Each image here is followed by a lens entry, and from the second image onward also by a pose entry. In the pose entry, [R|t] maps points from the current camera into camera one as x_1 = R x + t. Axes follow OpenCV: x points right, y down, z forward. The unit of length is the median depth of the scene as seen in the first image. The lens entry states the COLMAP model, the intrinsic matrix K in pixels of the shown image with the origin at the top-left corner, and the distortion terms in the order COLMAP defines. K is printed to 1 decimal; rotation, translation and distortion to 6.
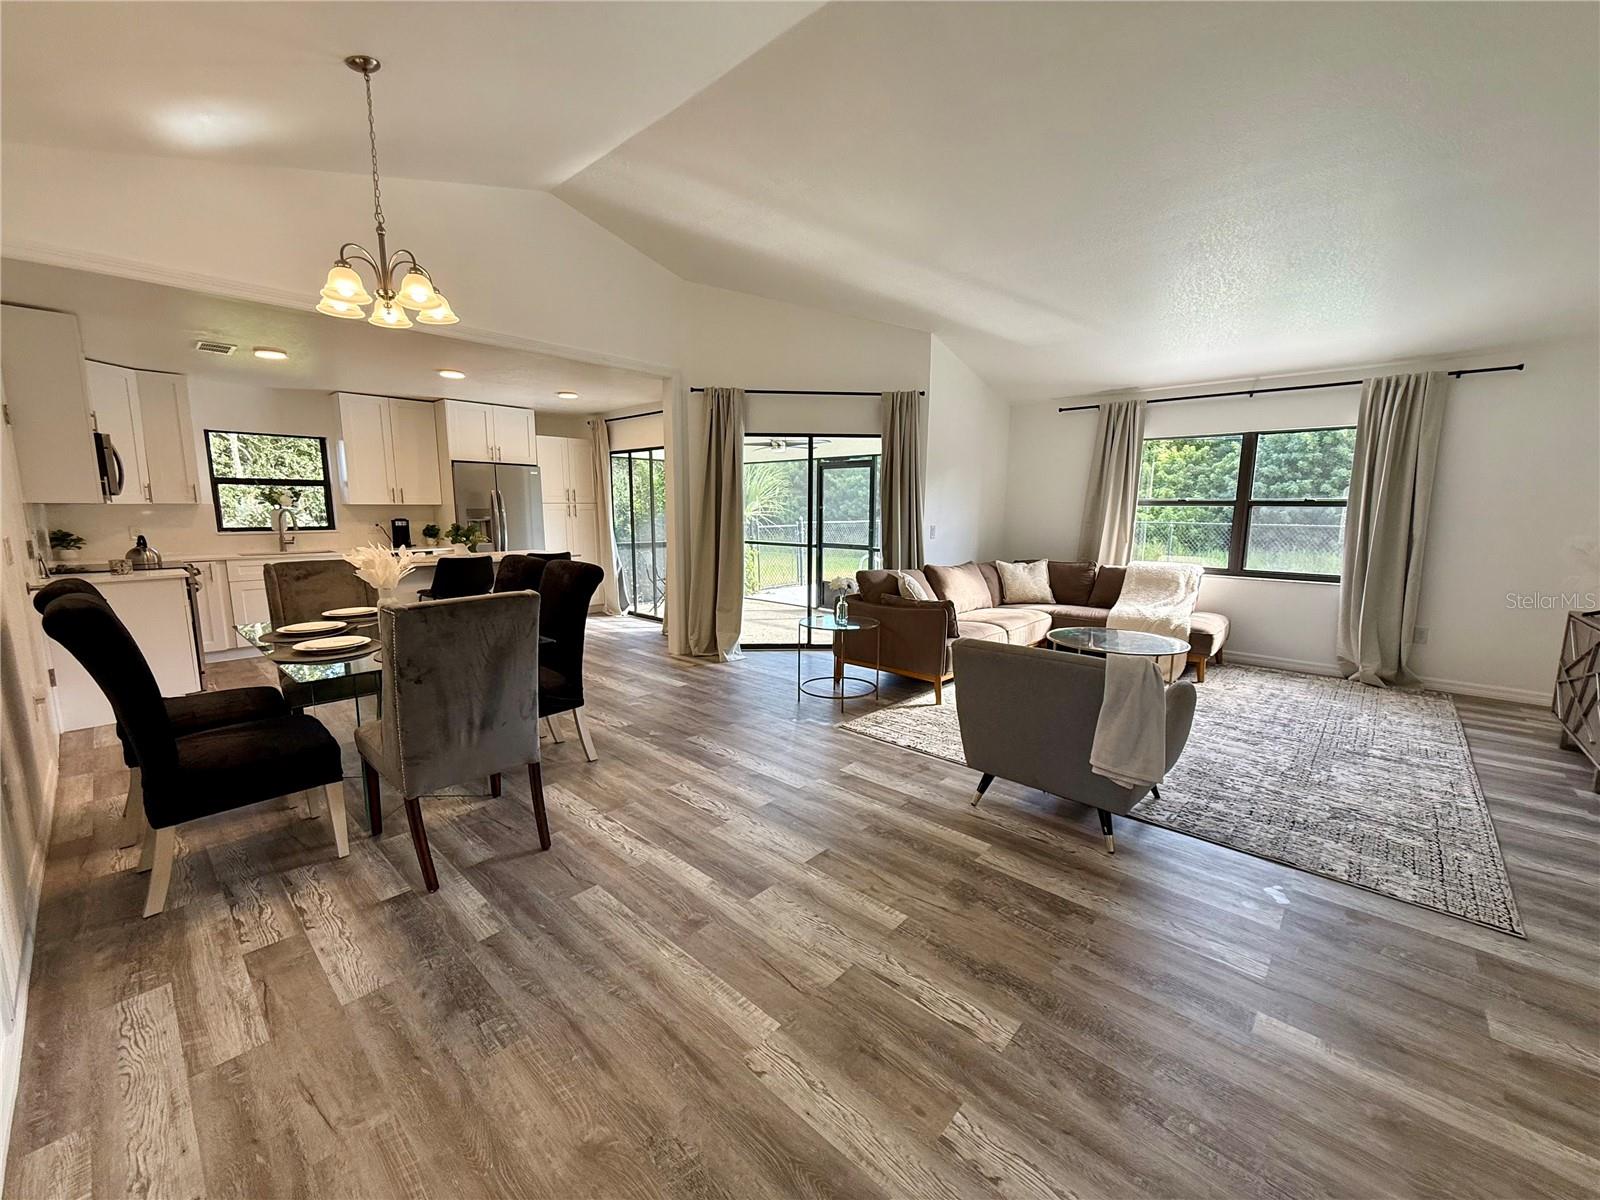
lens RADIAL K [[636.8, 0, 802.5], [0, 636.8, 601.1], [0, 0, 1]] dist [0.002185, 0.000214]
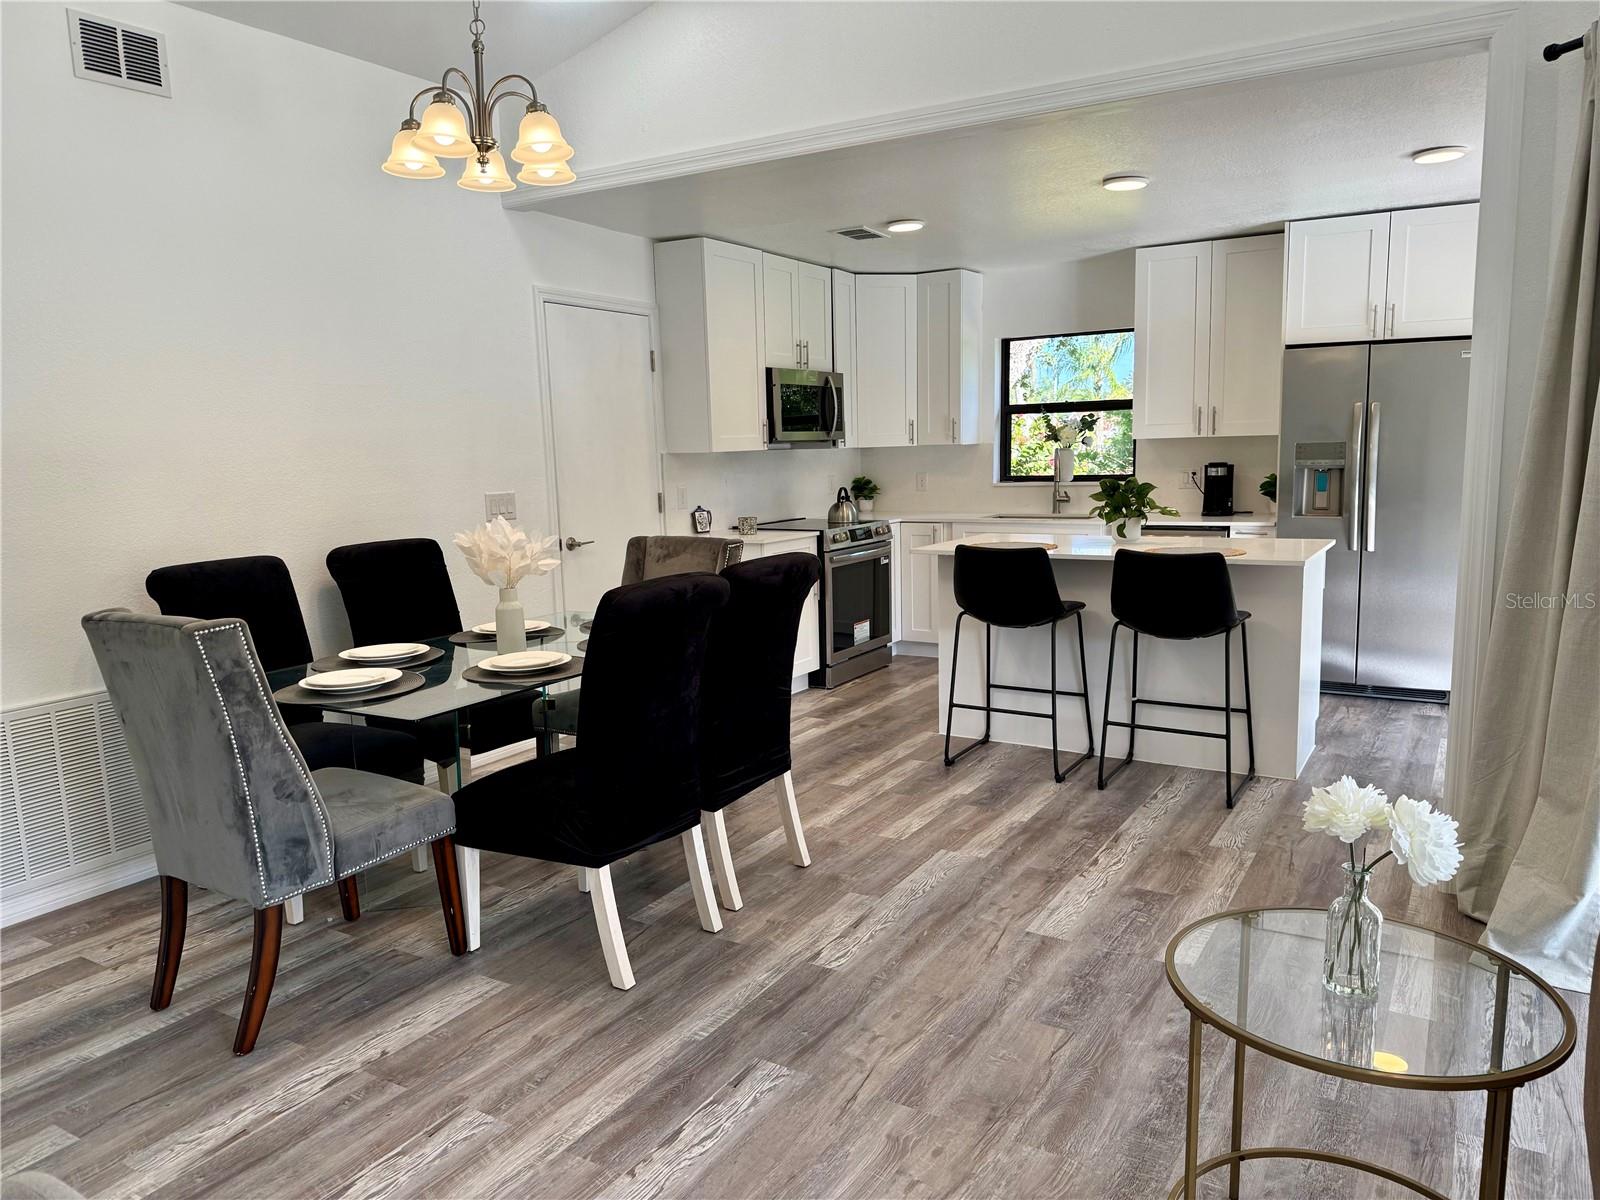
lens RADIAL K [[1105.5, 0, 801.3], [0, 1105.5, 609.6], [0, 0, 1]] dist [0.140674, -0.279829]
pose [[0.190814, 0.137615, -0.971932, 0.437247], [-0.118810, 0.986083, 0.116293, -0.133502], [0.974410, 0.093285, 0.204508, 0.838283]]
